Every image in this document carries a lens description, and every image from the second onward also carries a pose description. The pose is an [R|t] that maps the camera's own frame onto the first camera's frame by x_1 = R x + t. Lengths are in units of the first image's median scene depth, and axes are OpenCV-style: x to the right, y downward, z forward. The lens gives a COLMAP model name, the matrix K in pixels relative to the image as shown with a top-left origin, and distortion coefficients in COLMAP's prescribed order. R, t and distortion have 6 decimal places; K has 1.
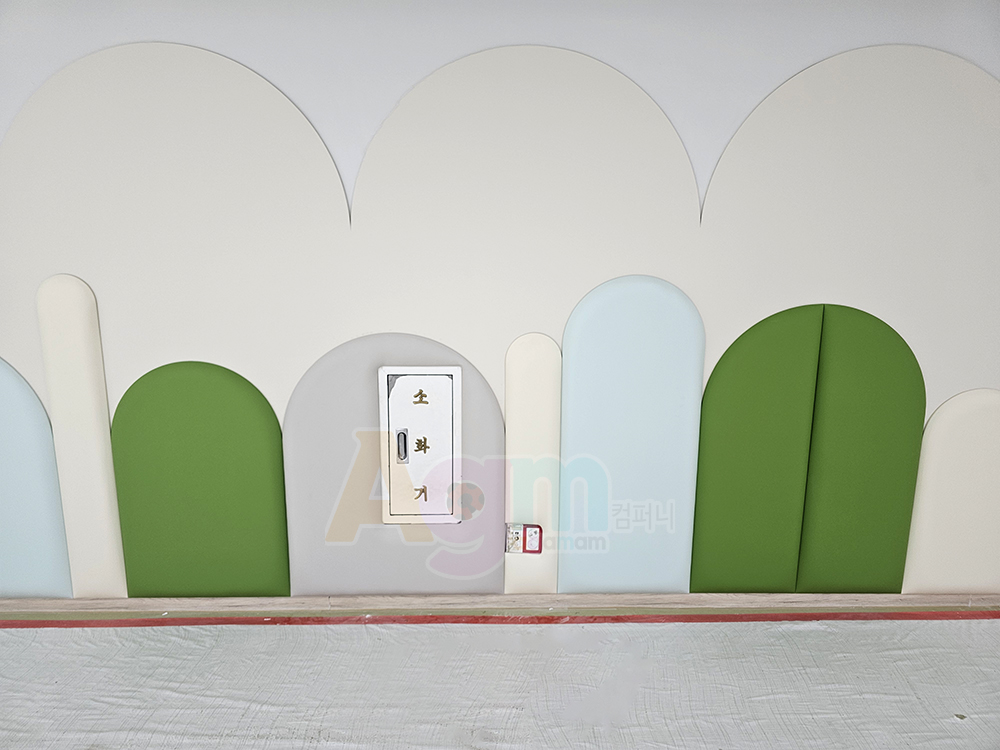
lens RADIAL K [[679.3, 0, 506.4], [0, 679.3, 377.8], [0, 0, 1]] dist [0.026060, -0.022429]
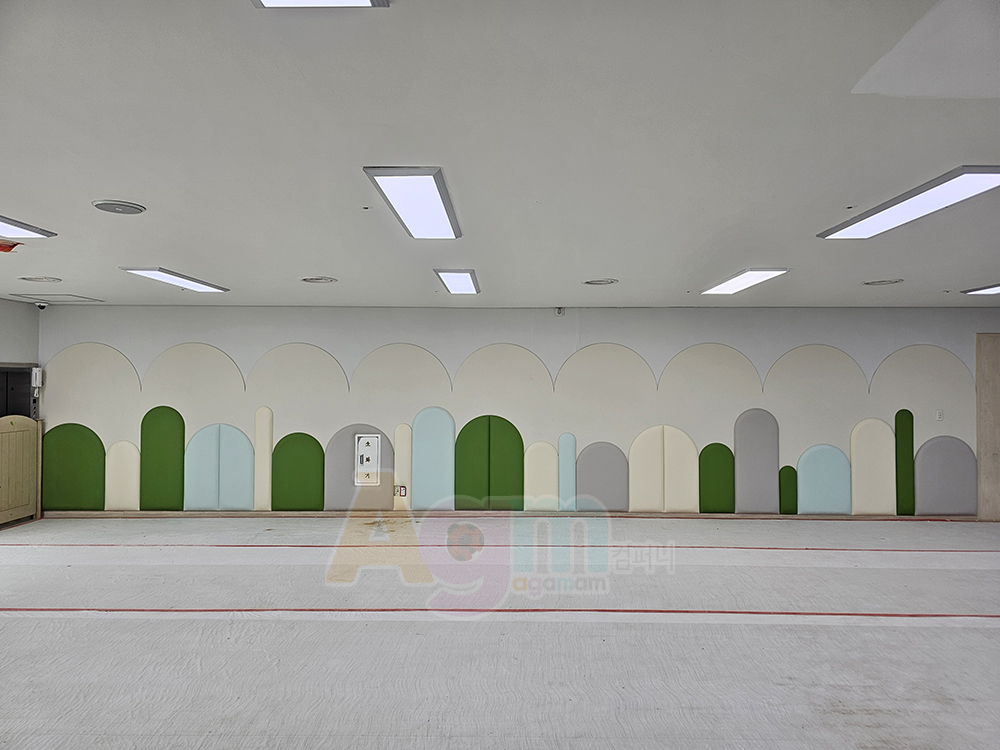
lens RADIAL K [[679.3, 0, 499.2], [0, 679.3, 375.3], [0, 0, 1]] dist [0.026060, -0.022429]
pose [[0.999027, -0.003983, -0.043930, 0.627854], [-0.005411, 0.977331, -0.211647, 0.383560], [0.043777, 0.211679, 0.976358, -2.152550]]
